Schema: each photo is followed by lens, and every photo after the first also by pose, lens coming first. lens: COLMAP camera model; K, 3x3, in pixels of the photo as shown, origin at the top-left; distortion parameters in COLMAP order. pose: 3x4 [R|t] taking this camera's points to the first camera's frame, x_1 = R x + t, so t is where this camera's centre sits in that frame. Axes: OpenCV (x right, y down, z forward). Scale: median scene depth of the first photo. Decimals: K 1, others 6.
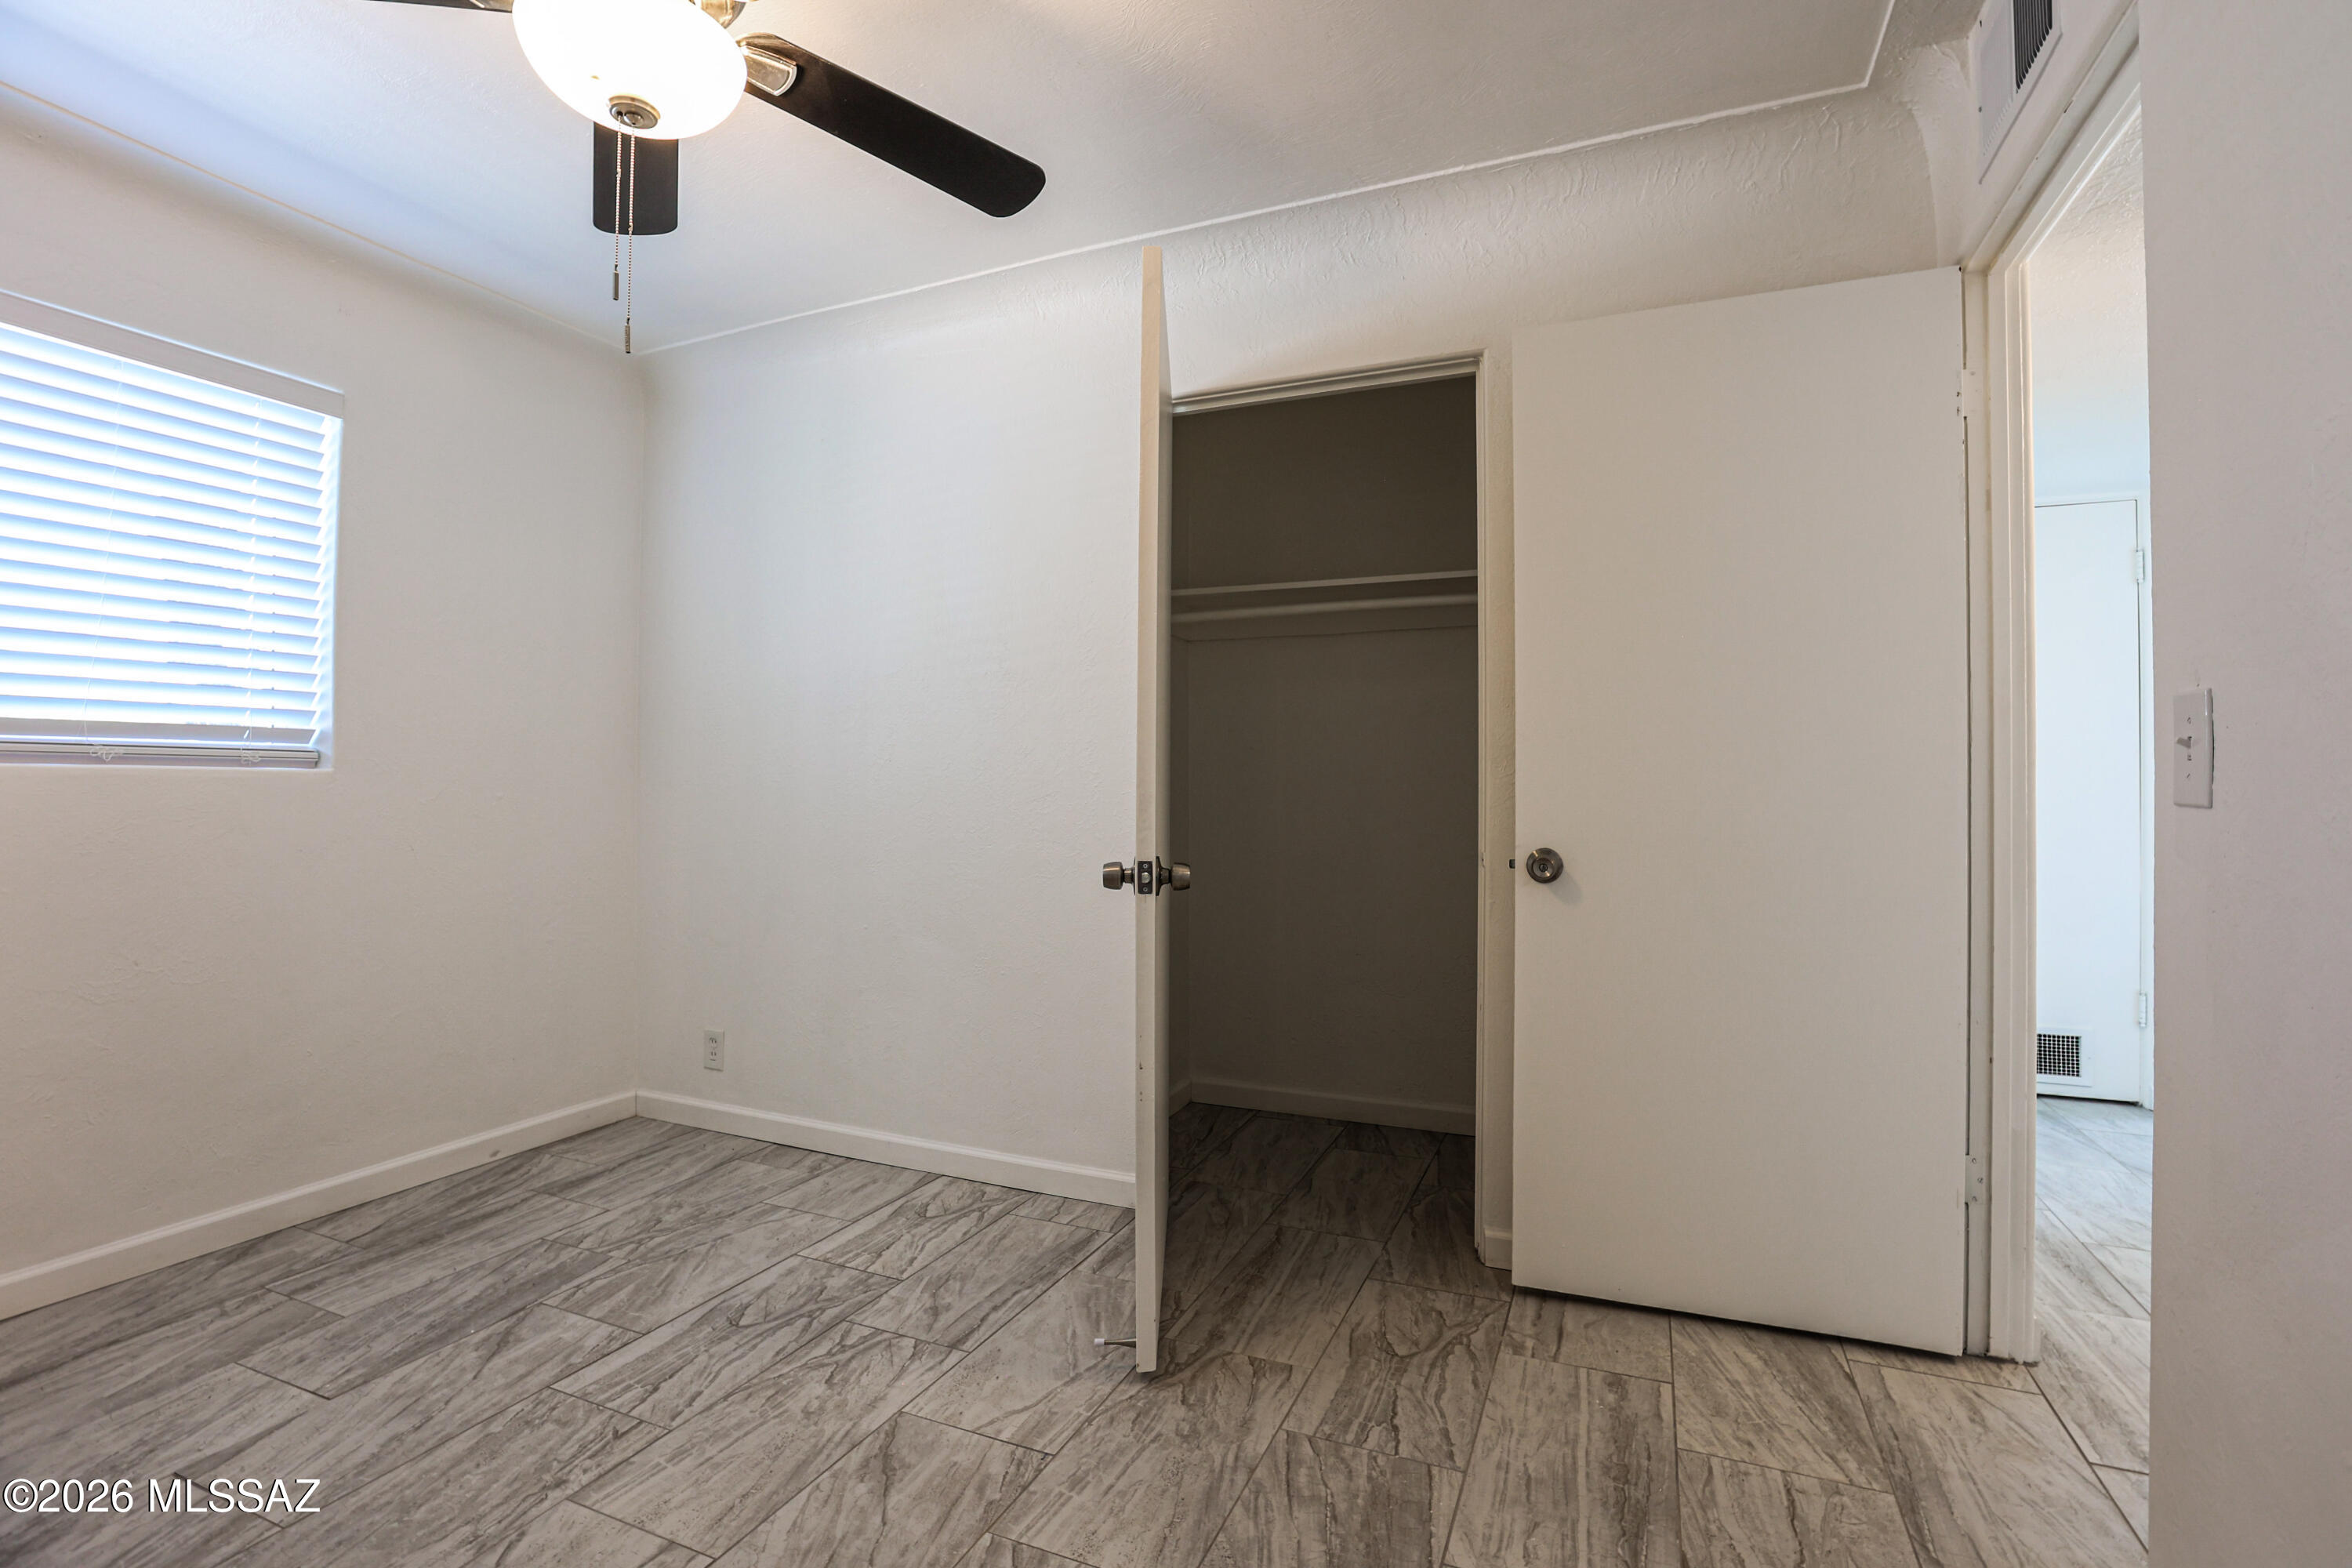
lens RADIAL K [[1074.5, 0, 1178.5], [0, 1074.5, 761.6], [0, 0, 1]] dist [-0.047087, 0.014173]
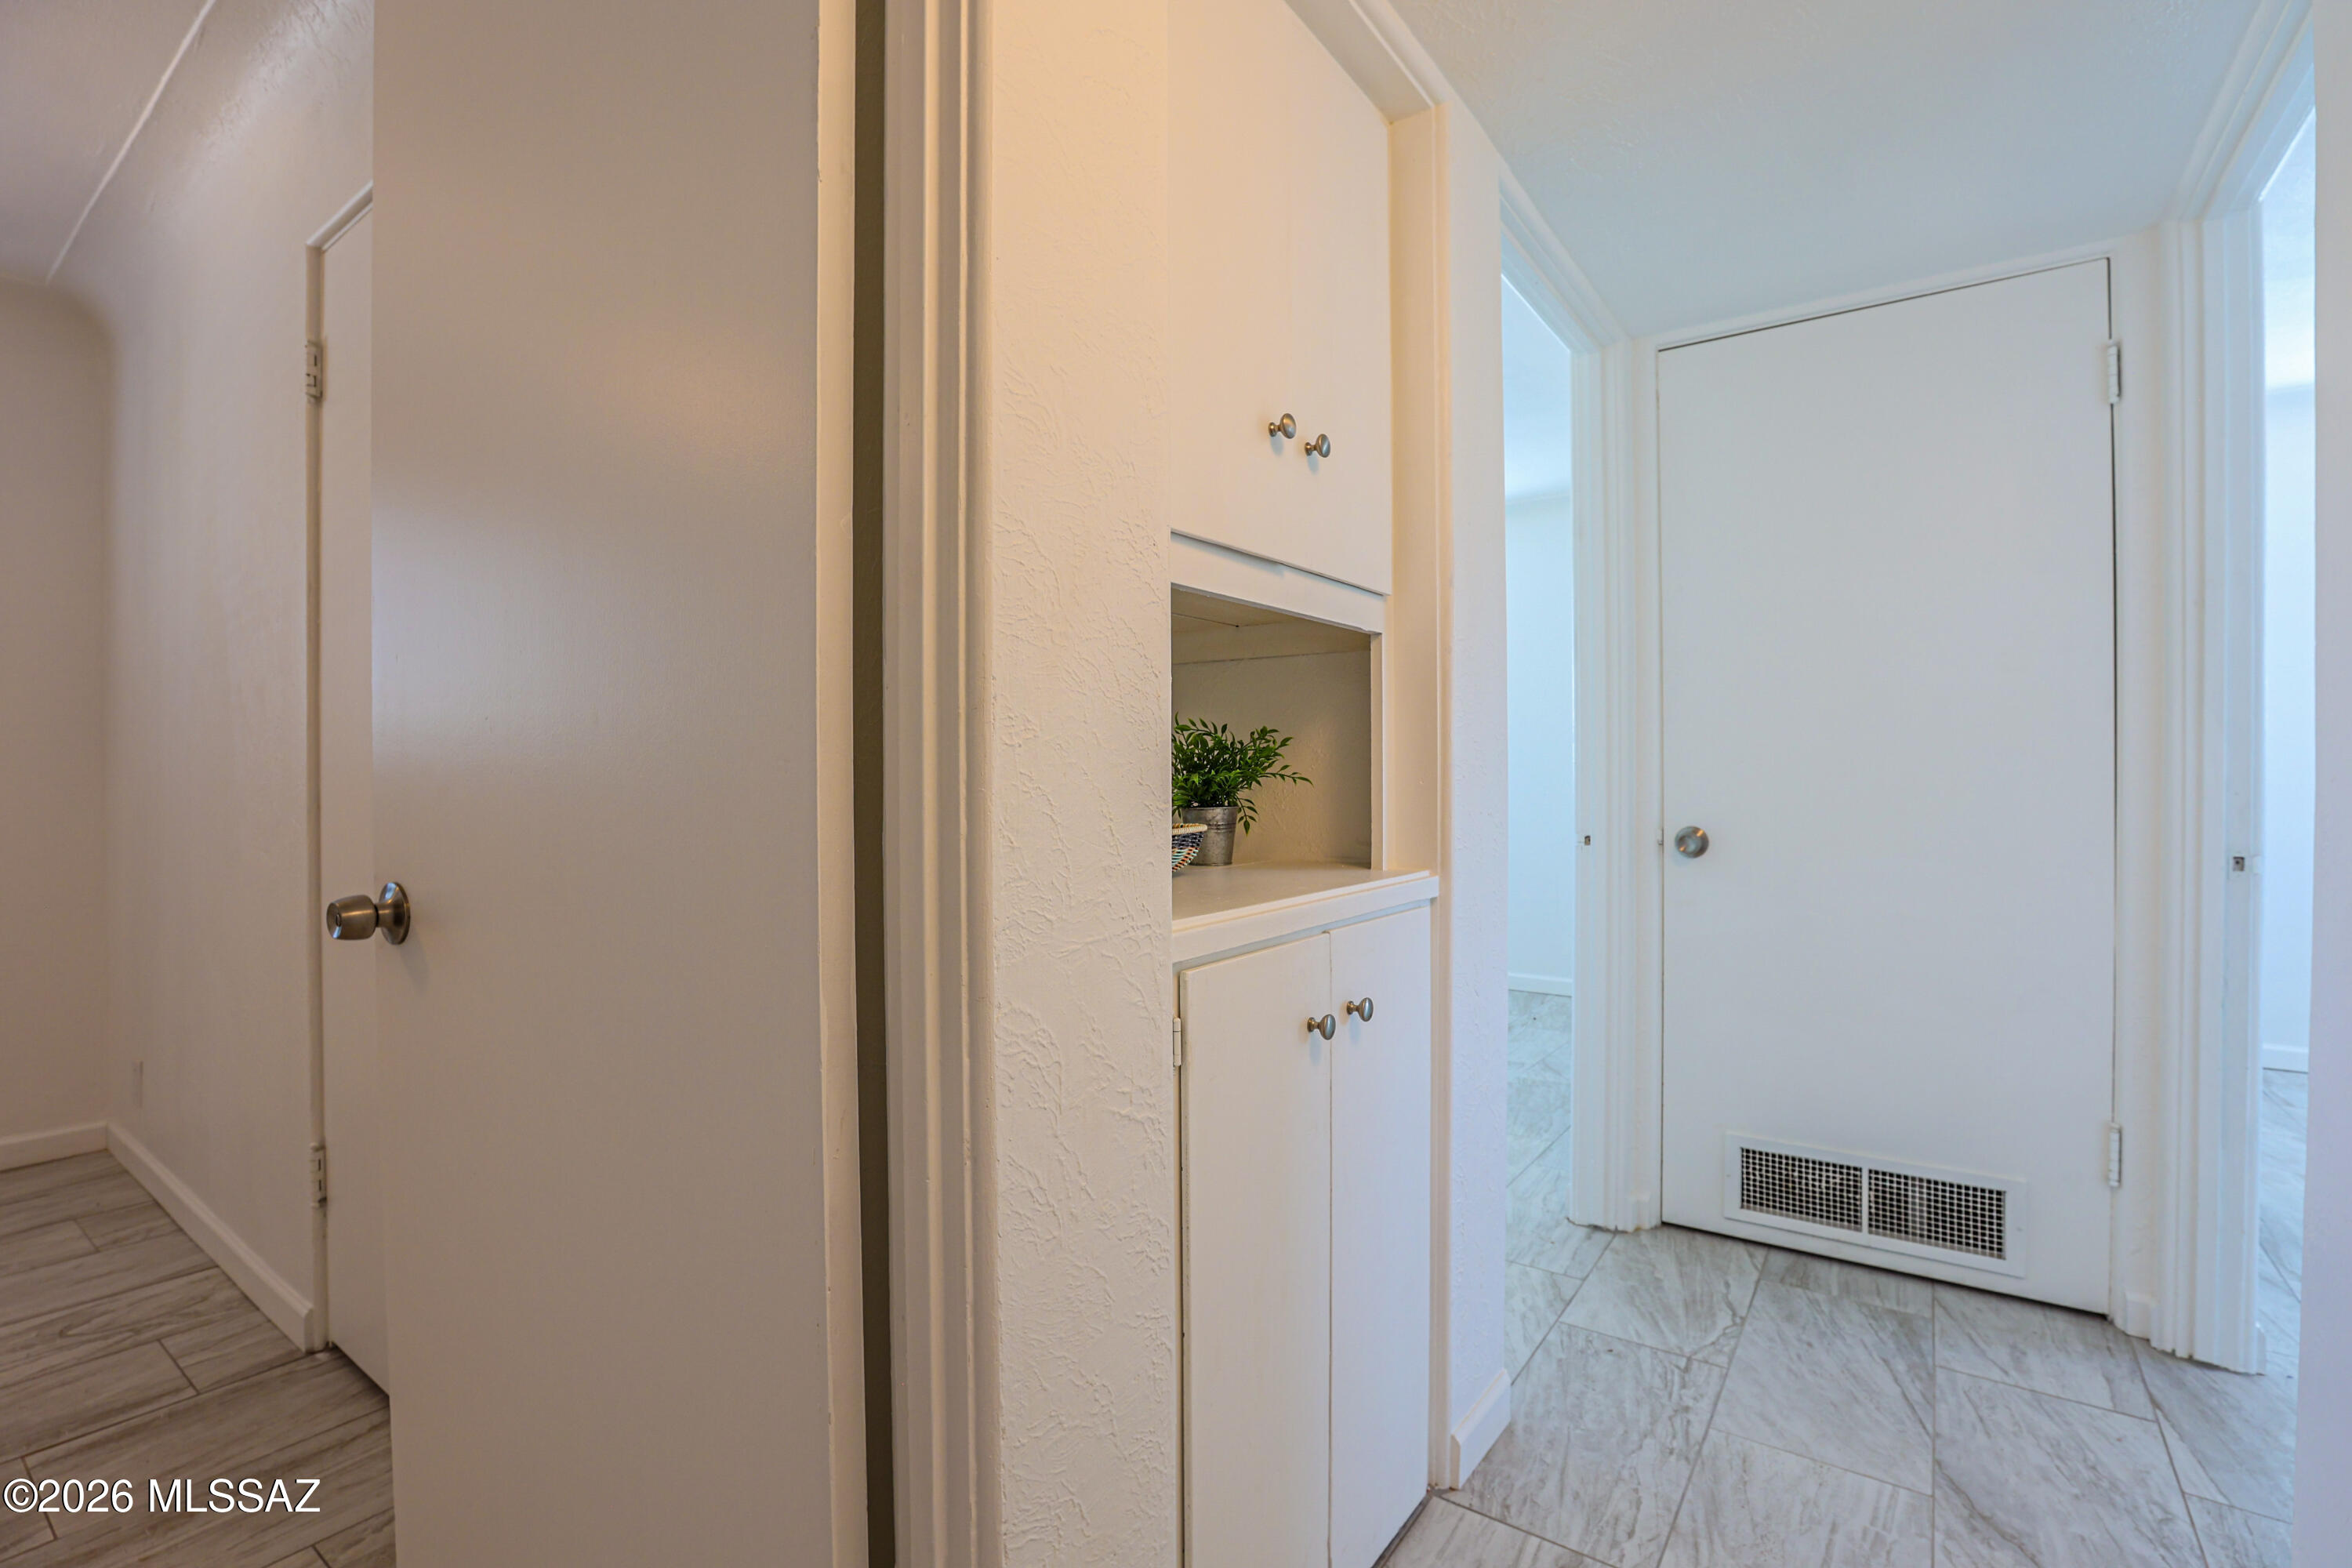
lens RADIAL K [[1074.5, 0, 1178.4], [0, 1074.5, 778.7], [0, 0, 1]] dist [-0.047087, 0.014173]
pose [[0.978485, -0.004716, -0.206263, 0.801562], [0.009916, 0.999658, 0.024185, 0.017676], [0.206079, -0.025710, 0.978198, 0.502836]]
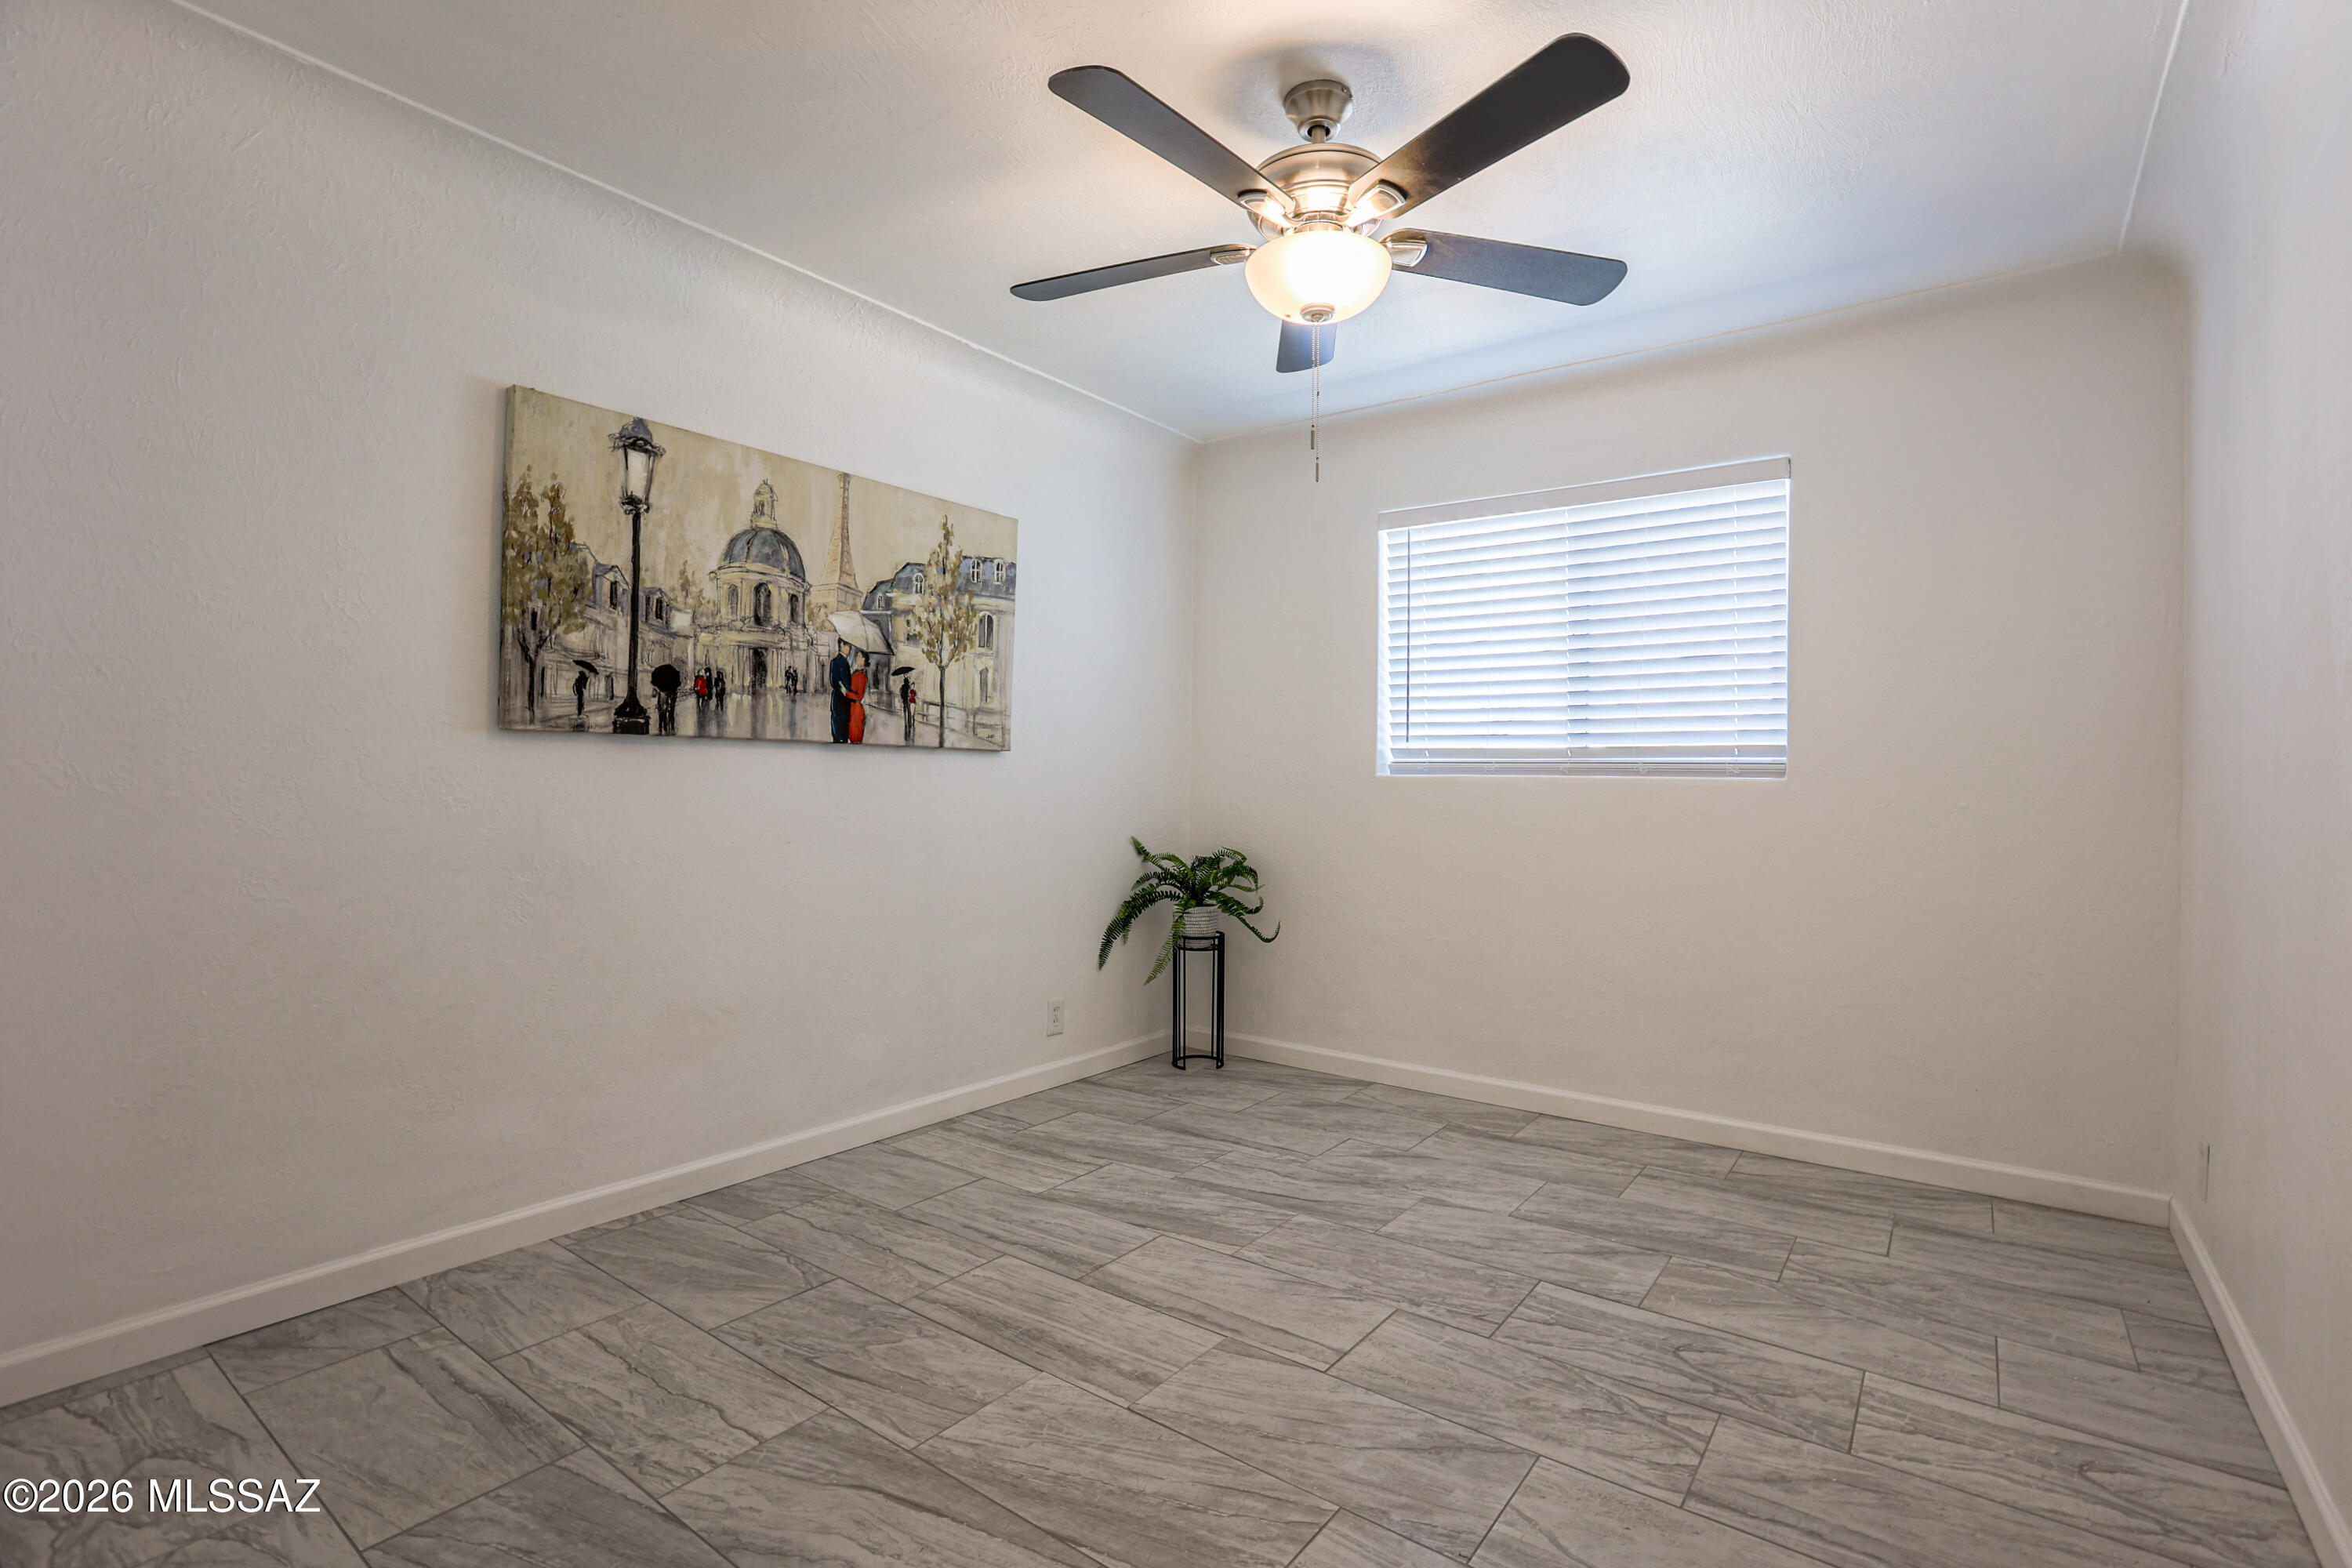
lens RADIAL K [[1074.5, 0, 1194.9], [0, 1074.5, 772.9], [0, 0, 1]] dist [-0.047087, 0.014173]
pose [[-0.219405, -0.012005, -0.975560, 0.556586], [0.006313, 0.999886, -0.013724, 0.014638], [0.975613, -0.009170, -0.219304, 0.700337]]
